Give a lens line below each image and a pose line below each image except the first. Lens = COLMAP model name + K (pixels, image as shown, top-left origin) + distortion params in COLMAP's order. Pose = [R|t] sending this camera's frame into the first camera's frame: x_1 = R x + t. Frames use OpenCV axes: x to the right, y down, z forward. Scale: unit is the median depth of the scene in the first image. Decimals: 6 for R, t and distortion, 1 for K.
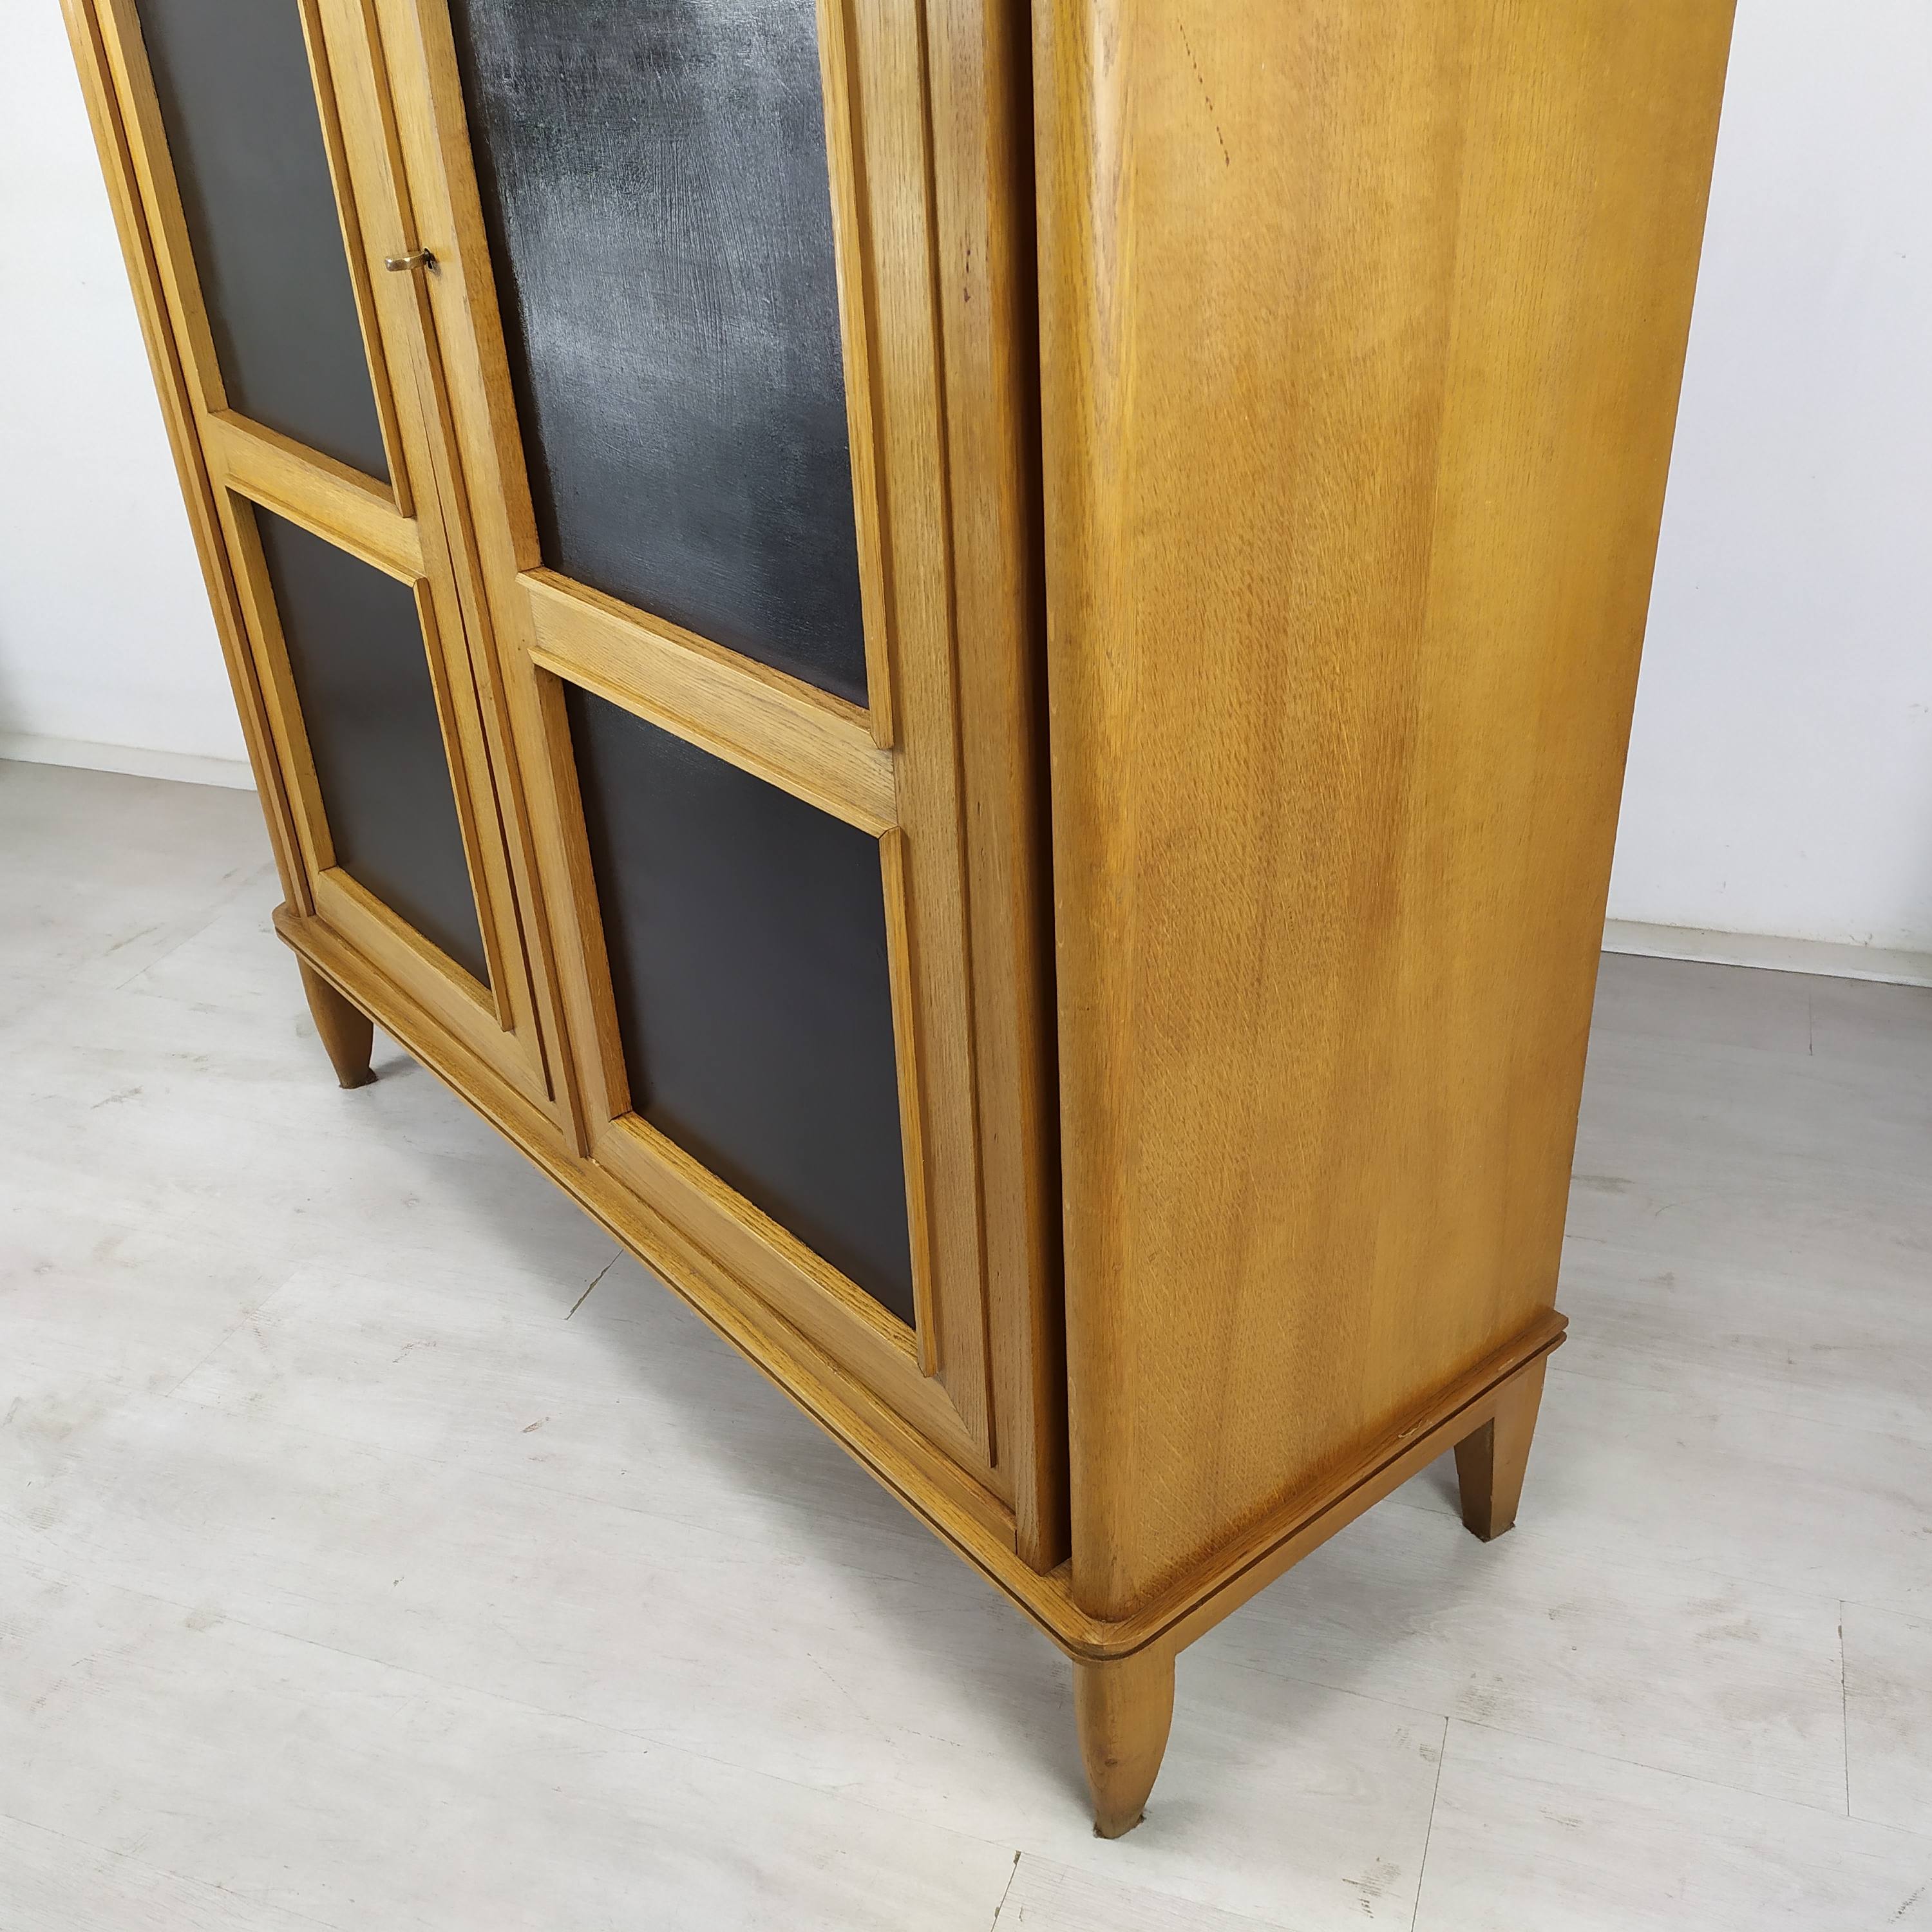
lens RADIAL K [[1937.9, 0, 966.0], [0, 1937.9, 966.0], [0, 0, 1]] dist [0.048962, -0.027451]
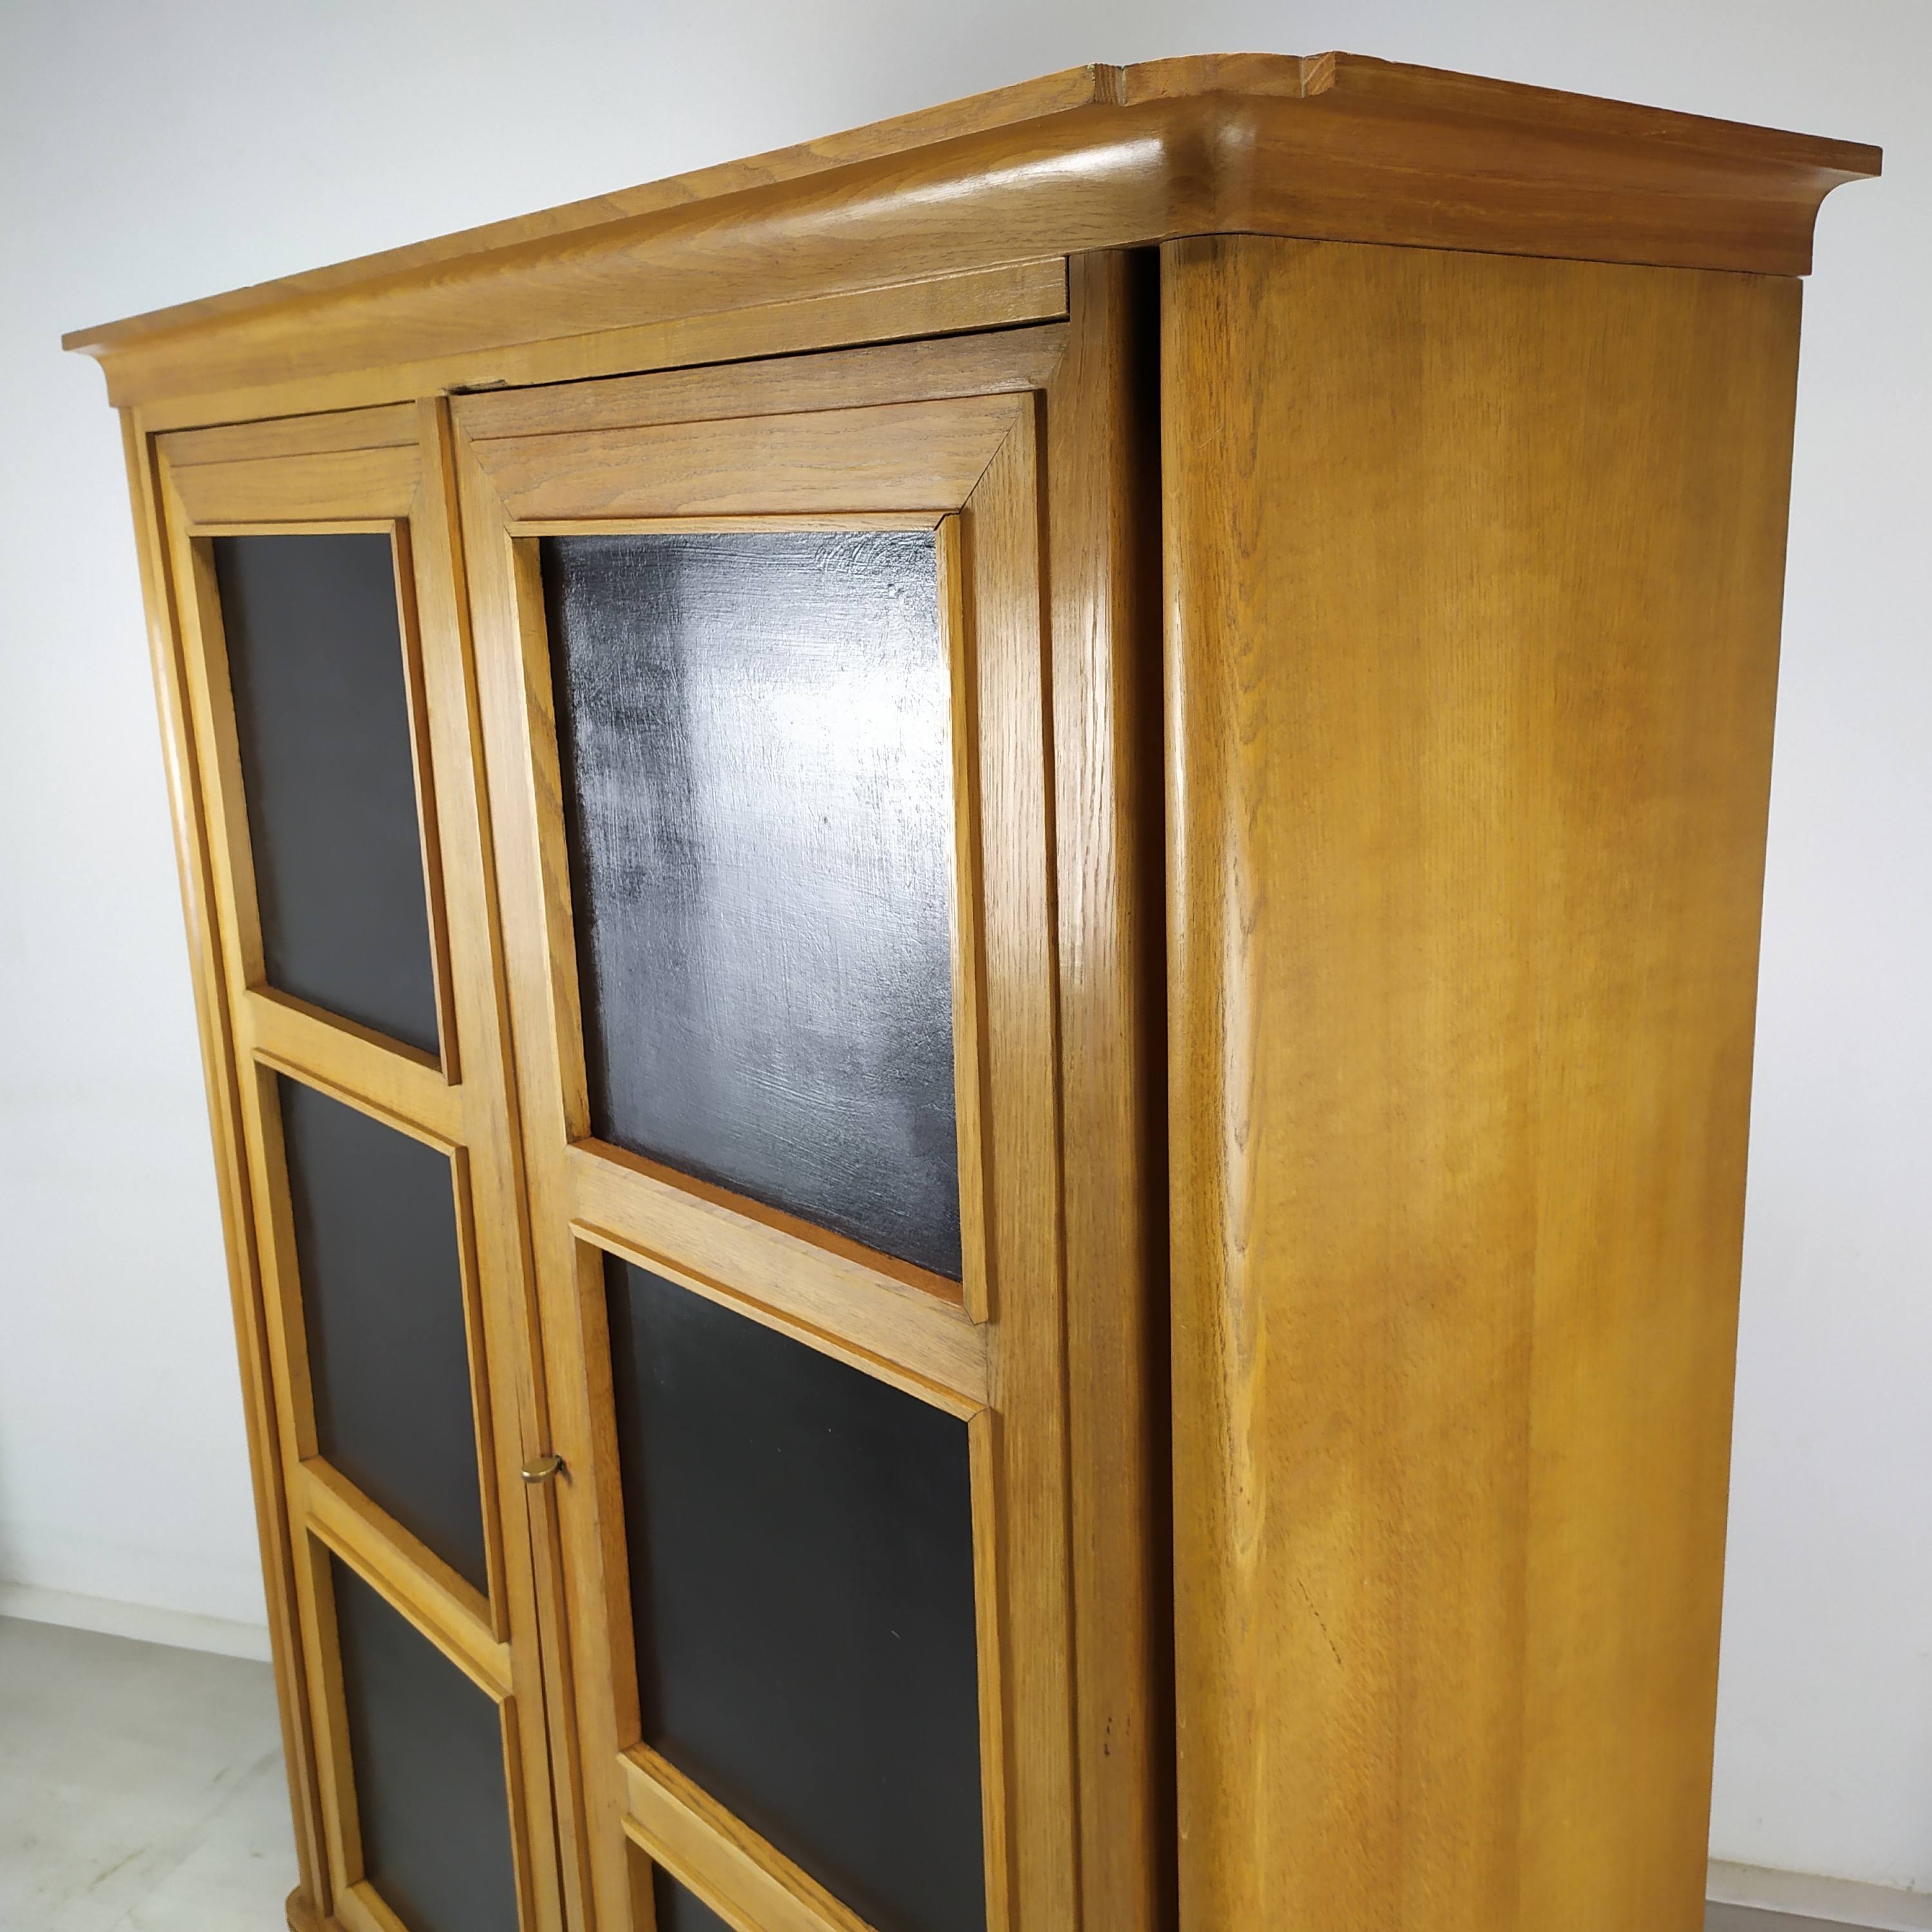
lens RADIAL K [[1964.6, 0, 958.2], [0, 1964.6, 941.2], [0, 0, 1]] dist [0.046968, -0.058071]
pose [[0.999720, 0.003037, 0.023450, -0.076259], [0.004137, 0.953952, -0.299932, -0.303071], [-0.023281, 0.299945, 0.953672, -0.146013]]
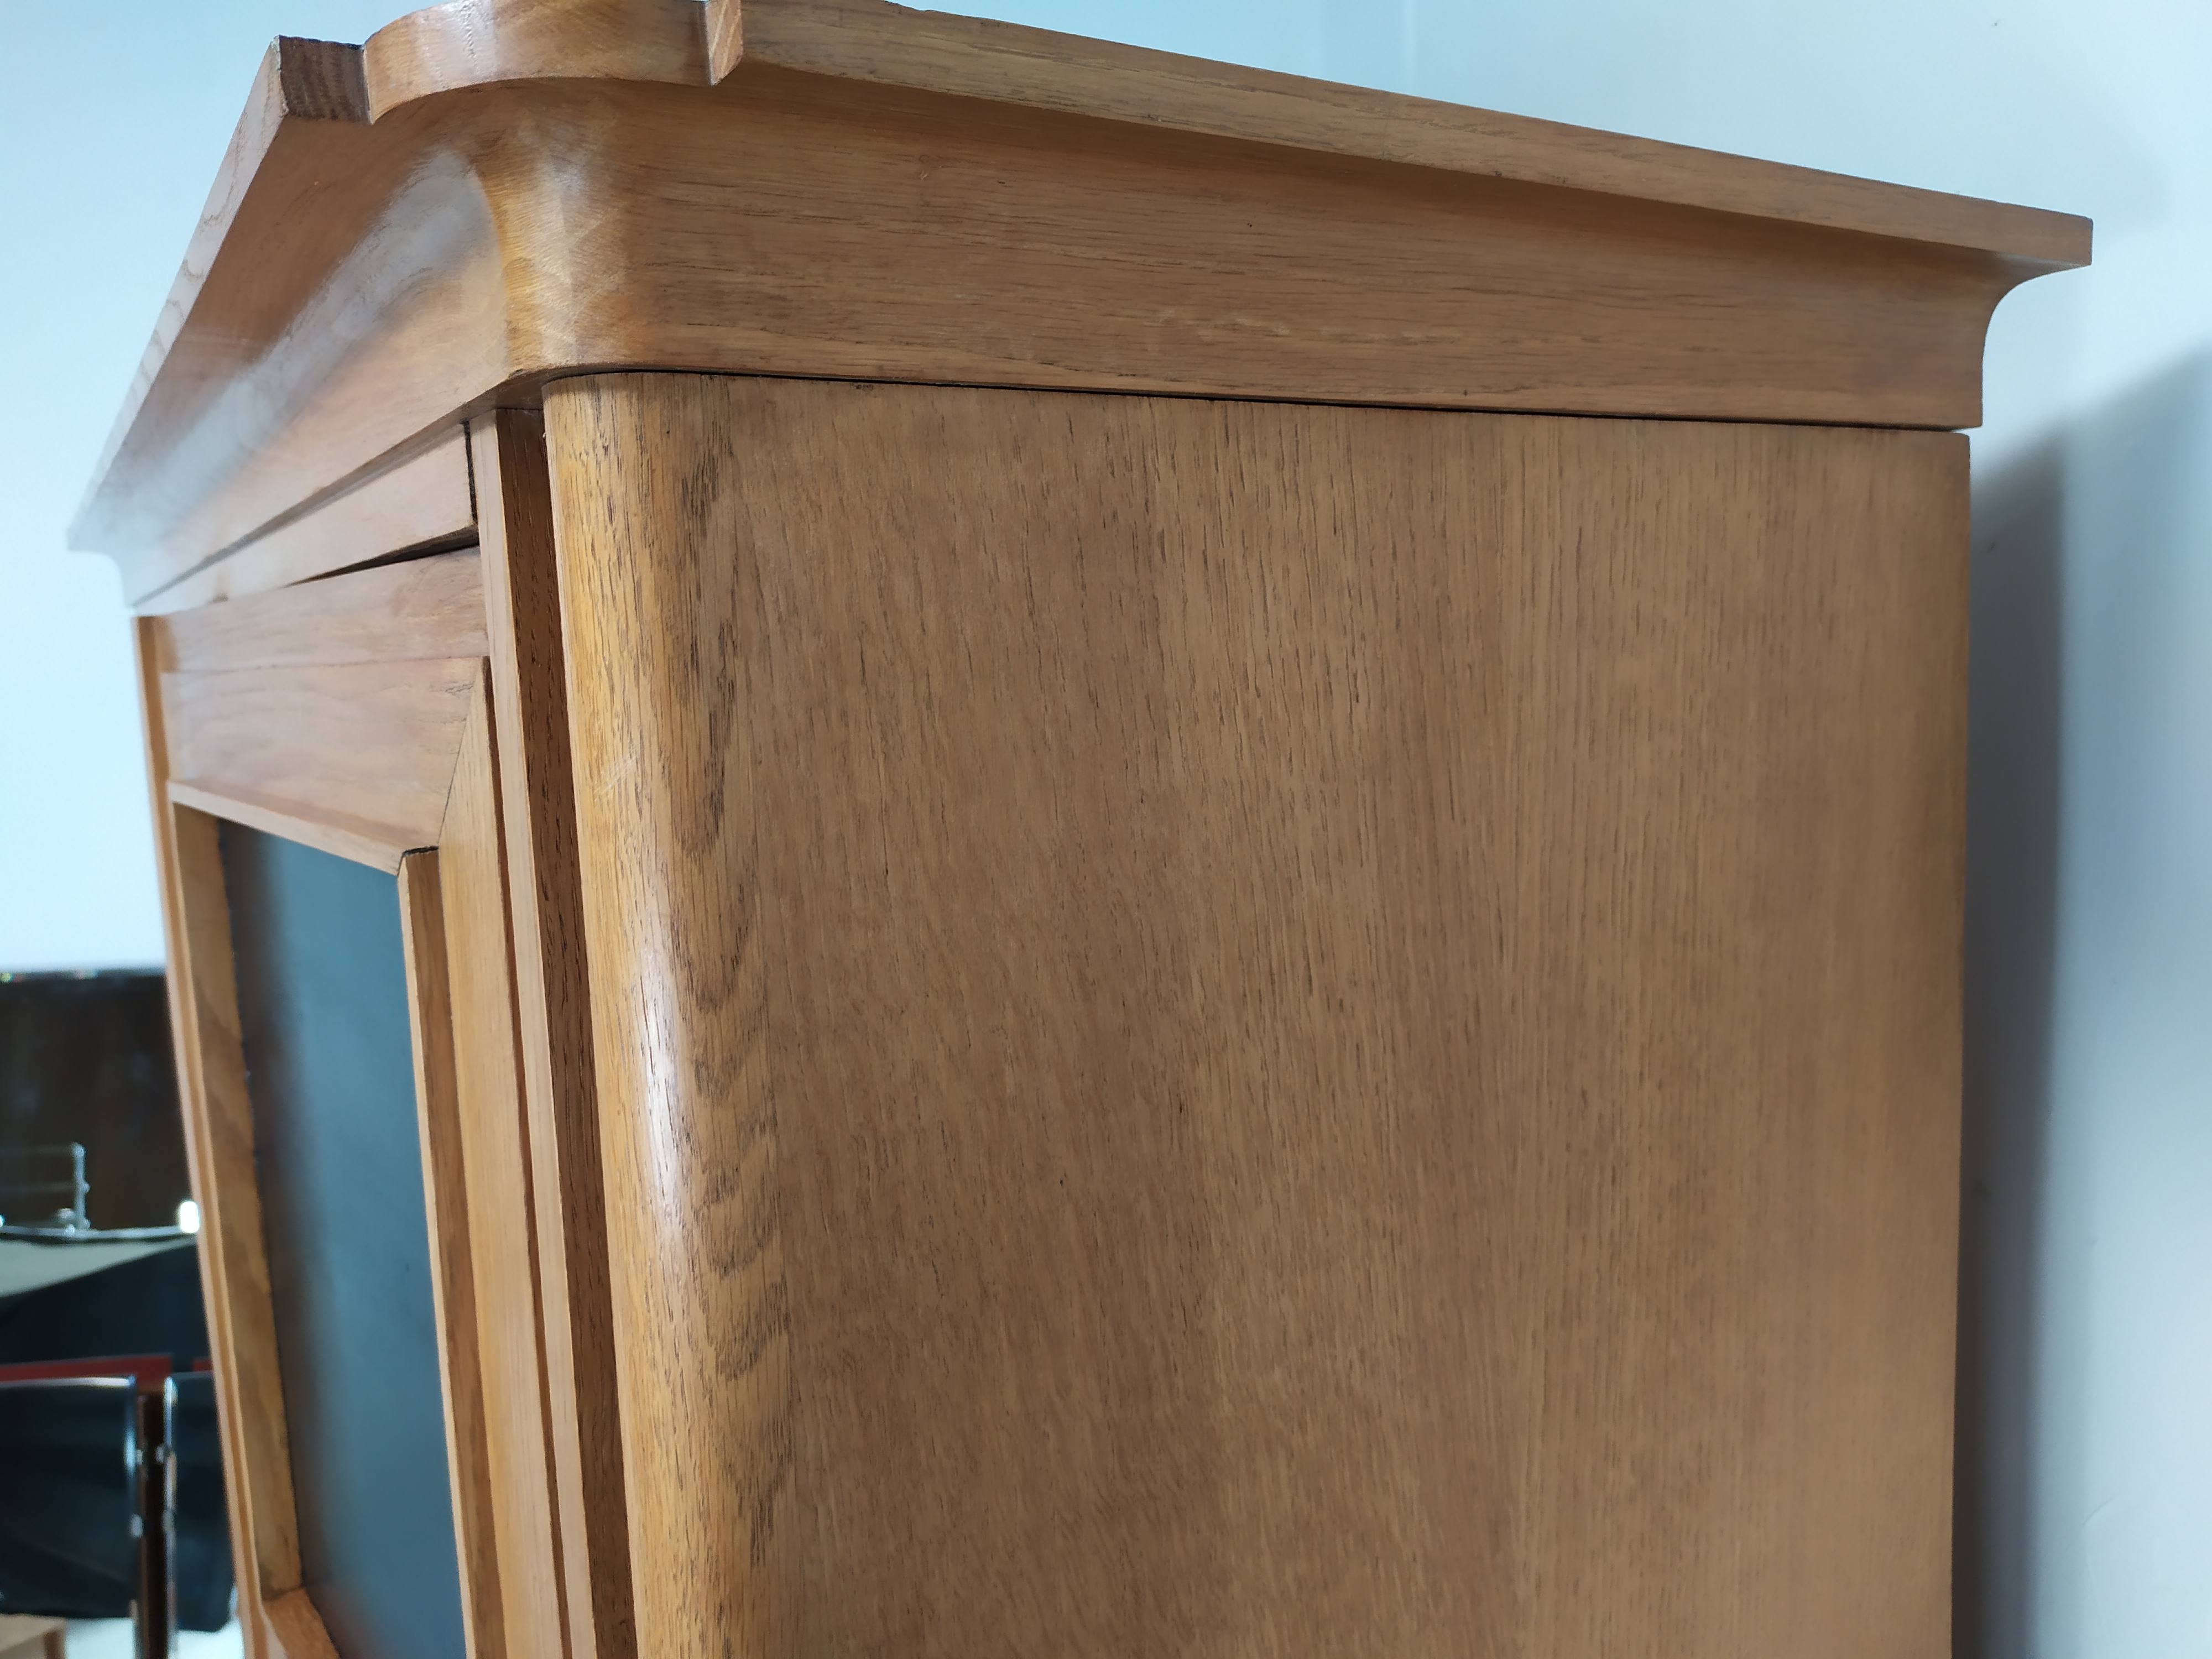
lens RADIAL K [[1680.5, 0, 1106.0], [0, 1680.5, 829.5], [0, 0, 1]] dist [0.034445, 0.000335]
pose [[0.994976, 0.013990, -0.099131, 0.117690], [-0.051731, 0.919597, -0.389442, -0.534541], [0.085713, 0.392614, 0.915701, 0.167659]]
